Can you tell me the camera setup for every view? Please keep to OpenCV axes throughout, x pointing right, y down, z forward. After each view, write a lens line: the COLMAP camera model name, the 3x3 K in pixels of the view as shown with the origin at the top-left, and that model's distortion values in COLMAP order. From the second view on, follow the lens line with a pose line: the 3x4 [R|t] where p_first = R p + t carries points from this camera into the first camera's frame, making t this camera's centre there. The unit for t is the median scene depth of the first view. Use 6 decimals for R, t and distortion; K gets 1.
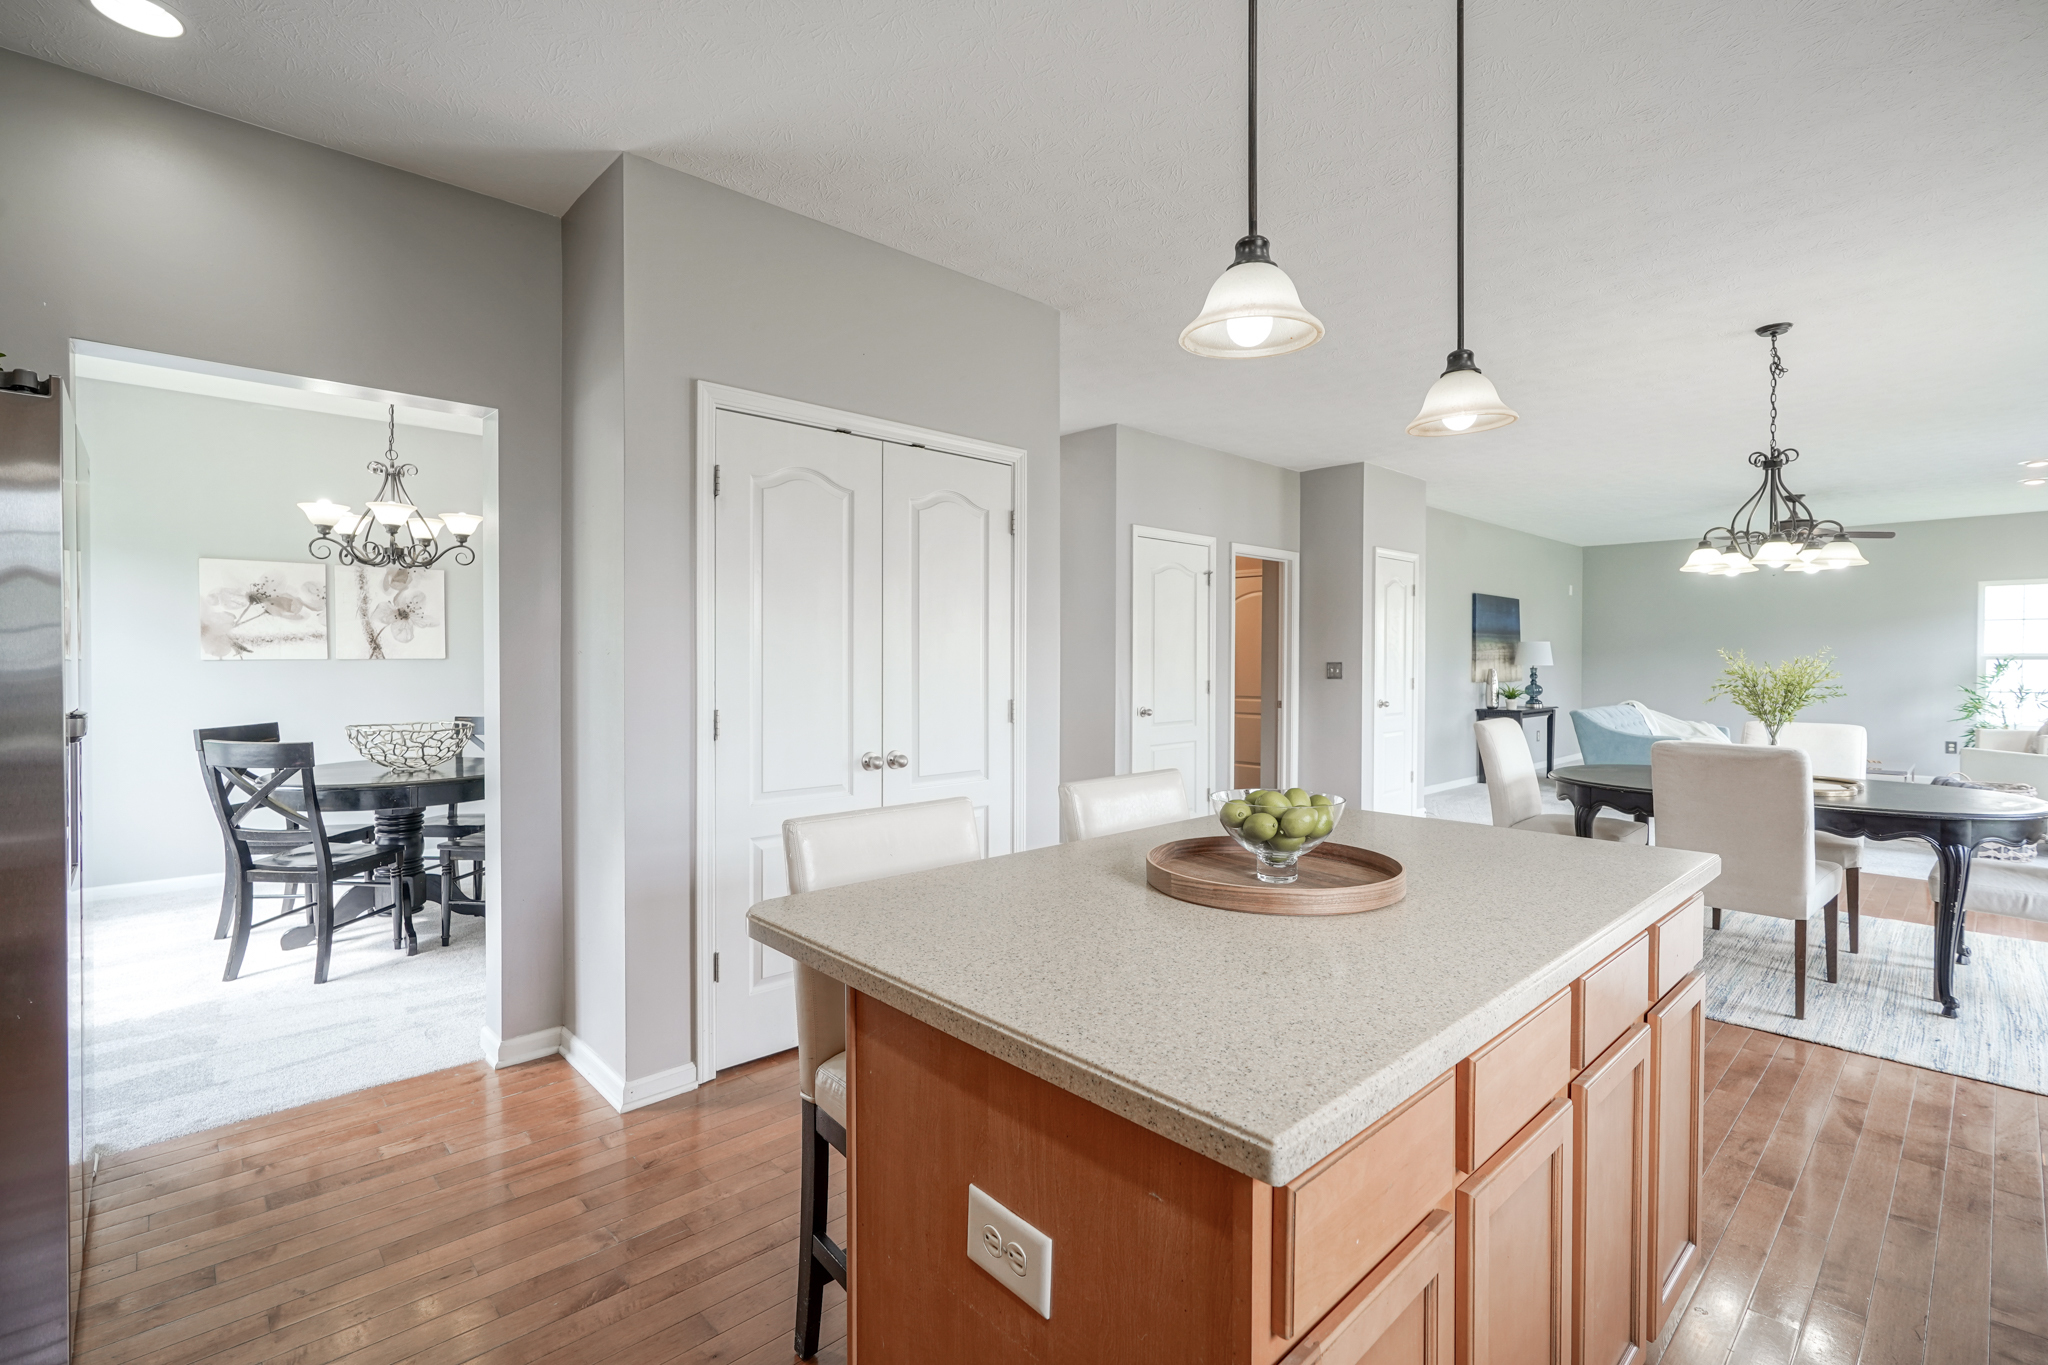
lens RADIAL K [[930.2, 0, 1014.2], [0, 930.2, 675.8], [0, 0, 1]] dist [0.002703, 0.000442]
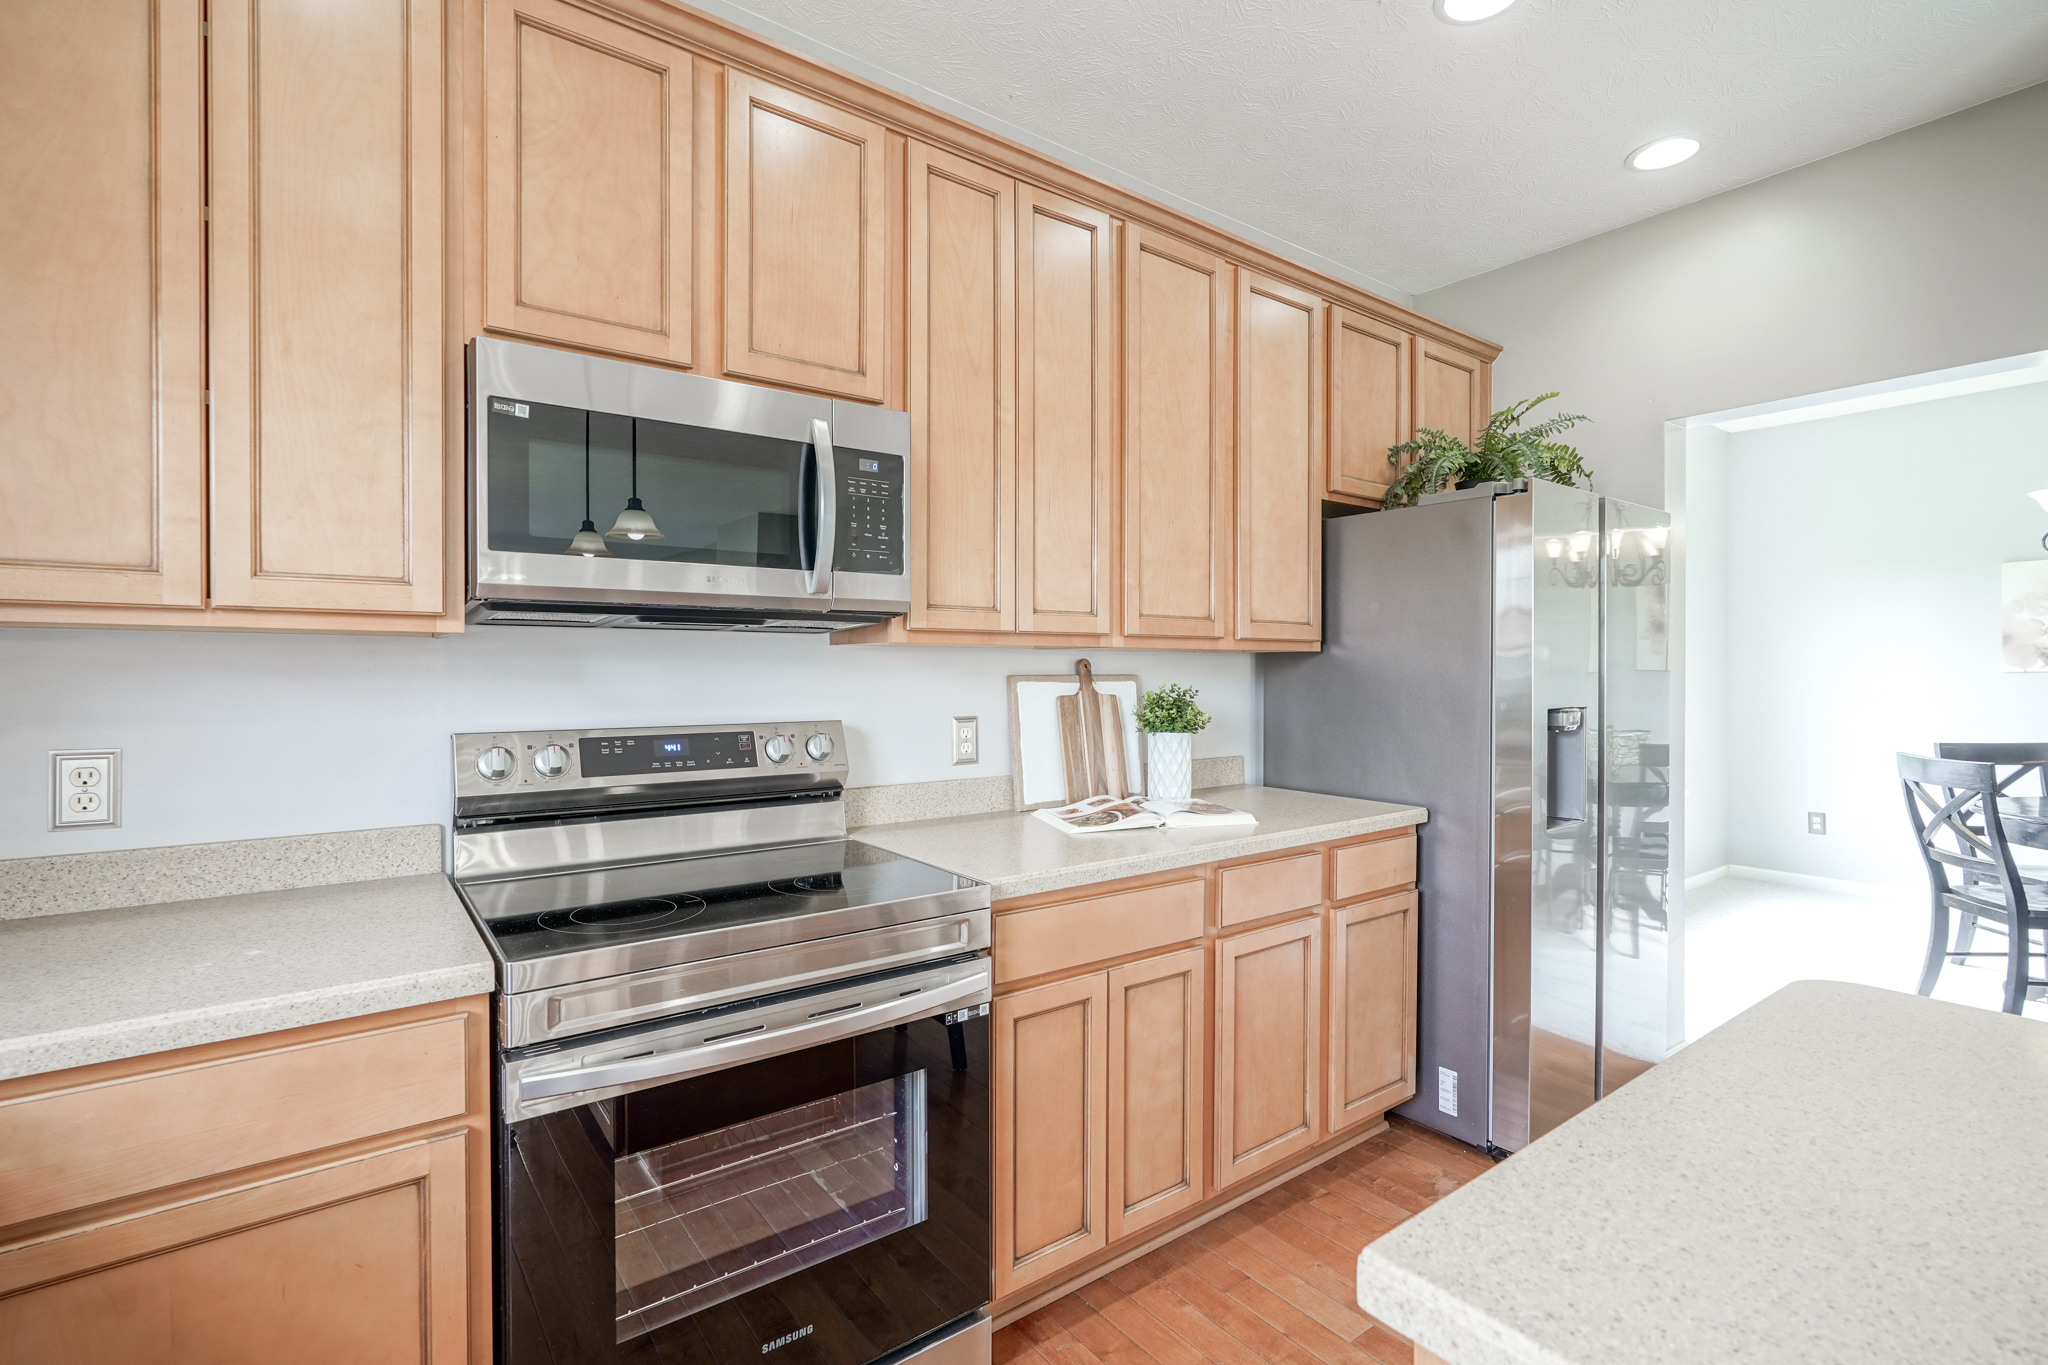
lens RADIAL K [[930.2, 0, 1013.0], [0, 930.2, 675.7], [0, 0, 1]] dist [0.002703, 0.000442]
pose [[-0.106683, 0.003160, -0.994288, 0.229082], [-0.016325, 0.999855, 0.004929, -0.002059], [0.994159, 0.016757, -0.106616, 0.154649]]
